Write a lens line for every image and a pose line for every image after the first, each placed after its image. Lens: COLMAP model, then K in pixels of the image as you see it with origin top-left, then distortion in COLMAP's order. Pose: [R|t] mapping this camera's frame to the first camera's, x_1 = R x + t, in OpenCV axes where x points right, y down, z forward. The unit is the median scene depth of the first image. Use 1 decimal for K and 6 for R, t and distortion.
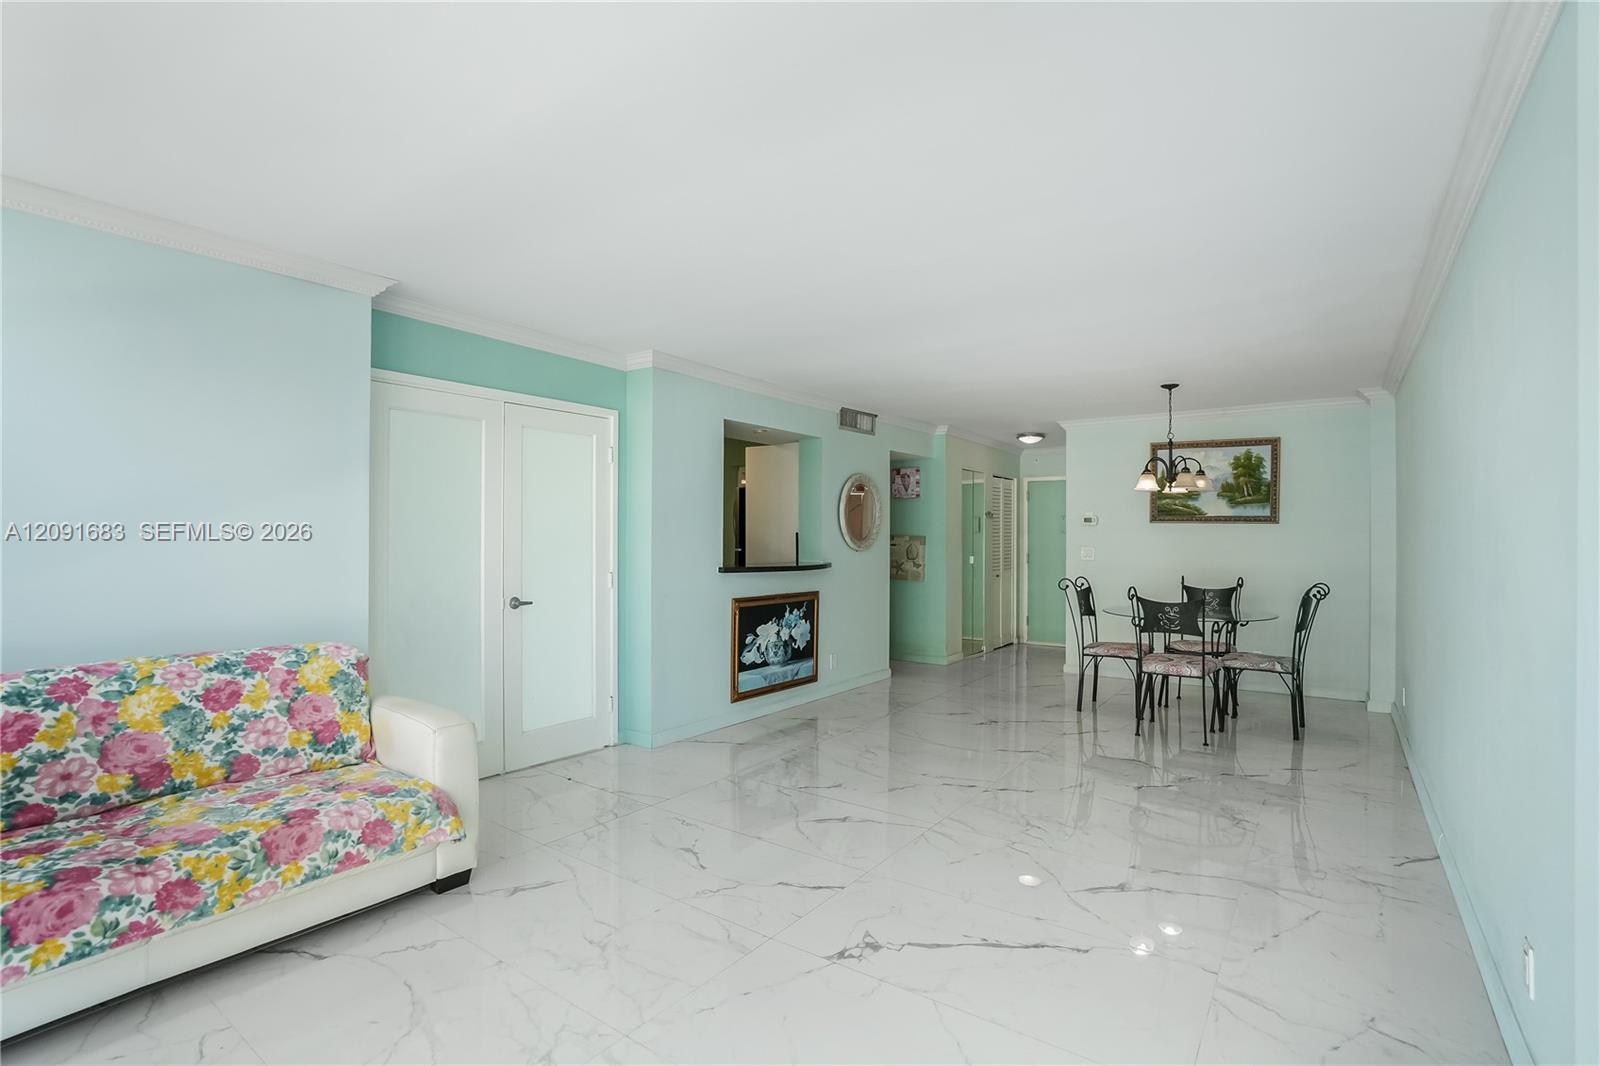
lens RADIAL K [[750.4, 0, 807.2], [0, 750.4, 537.0], [0, 0, 1]] dist [-0.070738, 0.029899]
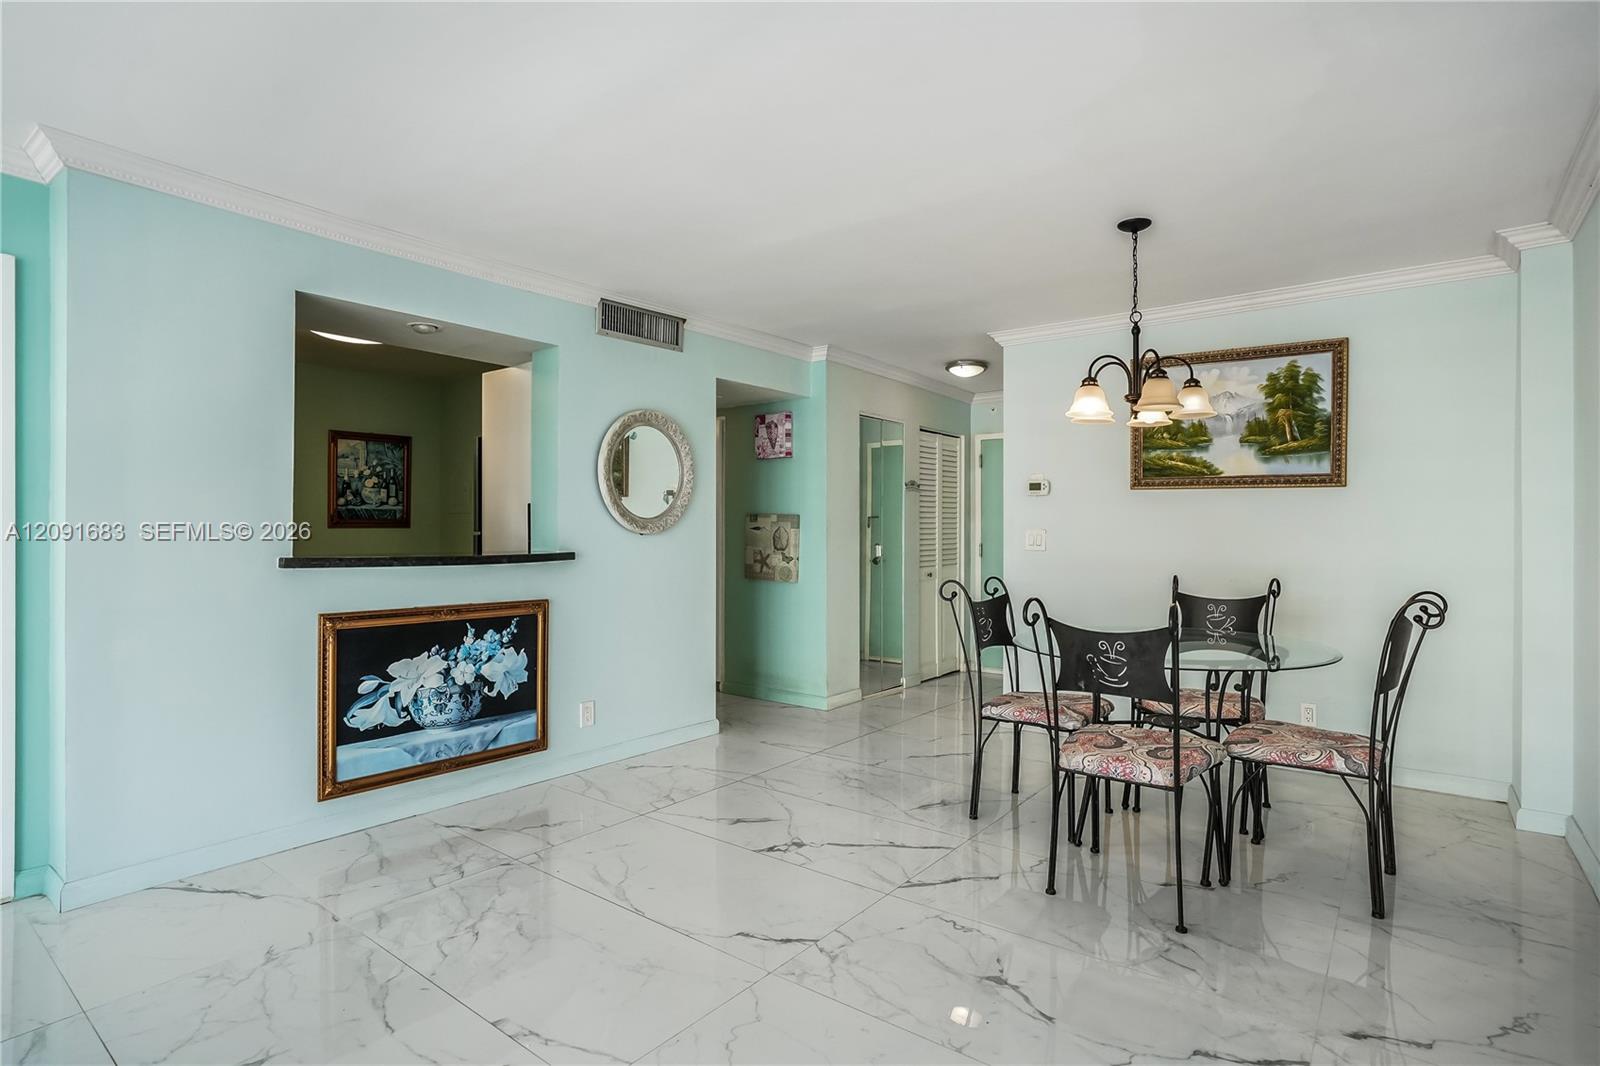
lens RADIAL K [[818.0, 0, 797.8], [0, 818.0, 530.9], [0, 0, 1]] dist [-0.059175, 0.029391]
pose [[0.999298, -0.000085, -0.037465, 0.243469], [0.000051, 1.000000, -0.000887, 0.018245], [0.037465, 0.000884, 0.999298, 0.364318]]
